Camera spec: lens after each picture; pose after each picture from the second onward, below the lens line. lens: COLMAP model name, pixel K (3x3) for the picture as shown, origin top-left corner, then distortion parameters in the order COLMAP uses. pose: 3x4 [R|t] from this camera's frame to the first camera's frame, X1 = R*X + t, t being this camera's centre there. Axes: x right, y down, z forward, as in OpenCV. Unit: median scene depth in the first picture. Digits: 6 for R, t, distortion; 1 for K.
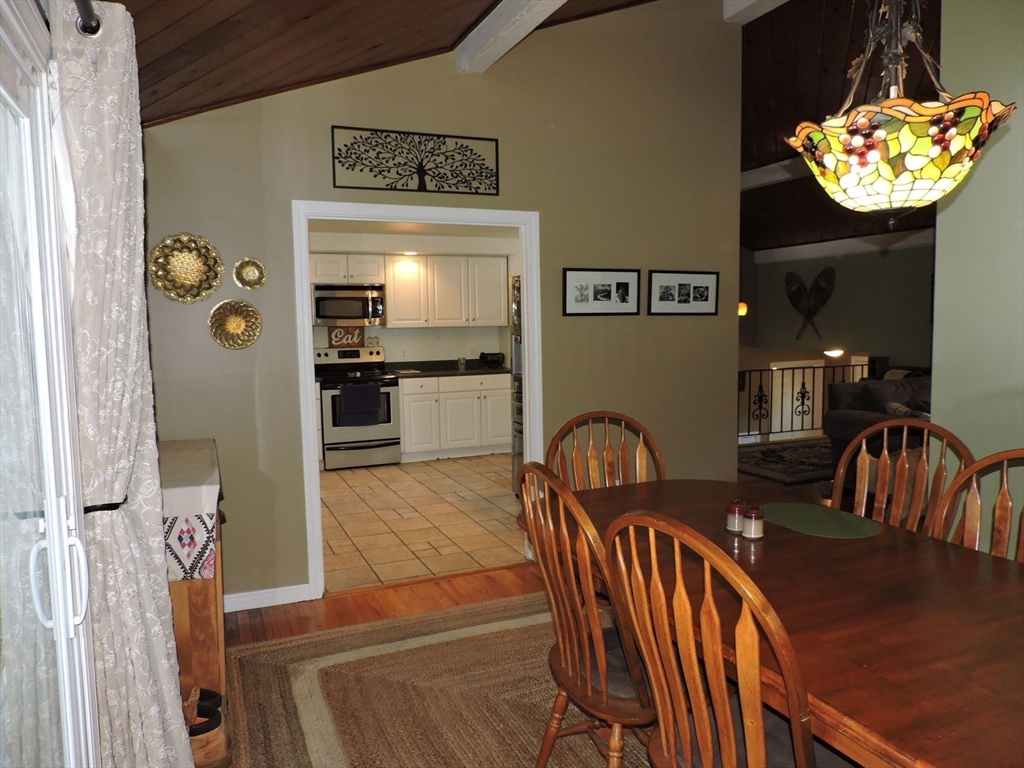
lens RADIAL K [[728.3, 0, 512.0], [0, 728.3, 384.0], [0, 0, 1]] dist [-0.009874, 0.001232]
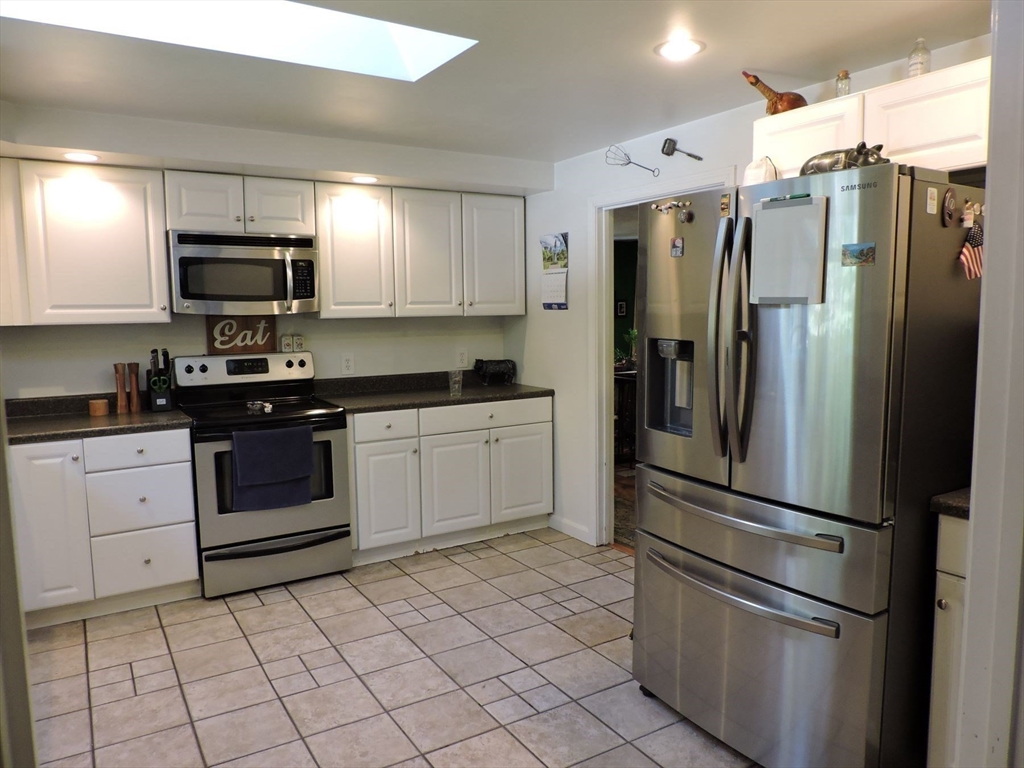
lens RADIAL K [[728.3, 0, 512.0], [0, 728.3, 384.0], [0, 0, 1]] dist [-0.009874, 0.001232]
pose [[0.989970, -0.009899, 0.140932, -0.108520], [0.007697, 0.999840, 0.016160, -0.035937], [-0.141070, -0.014913, 0.989887, 0.448616]]
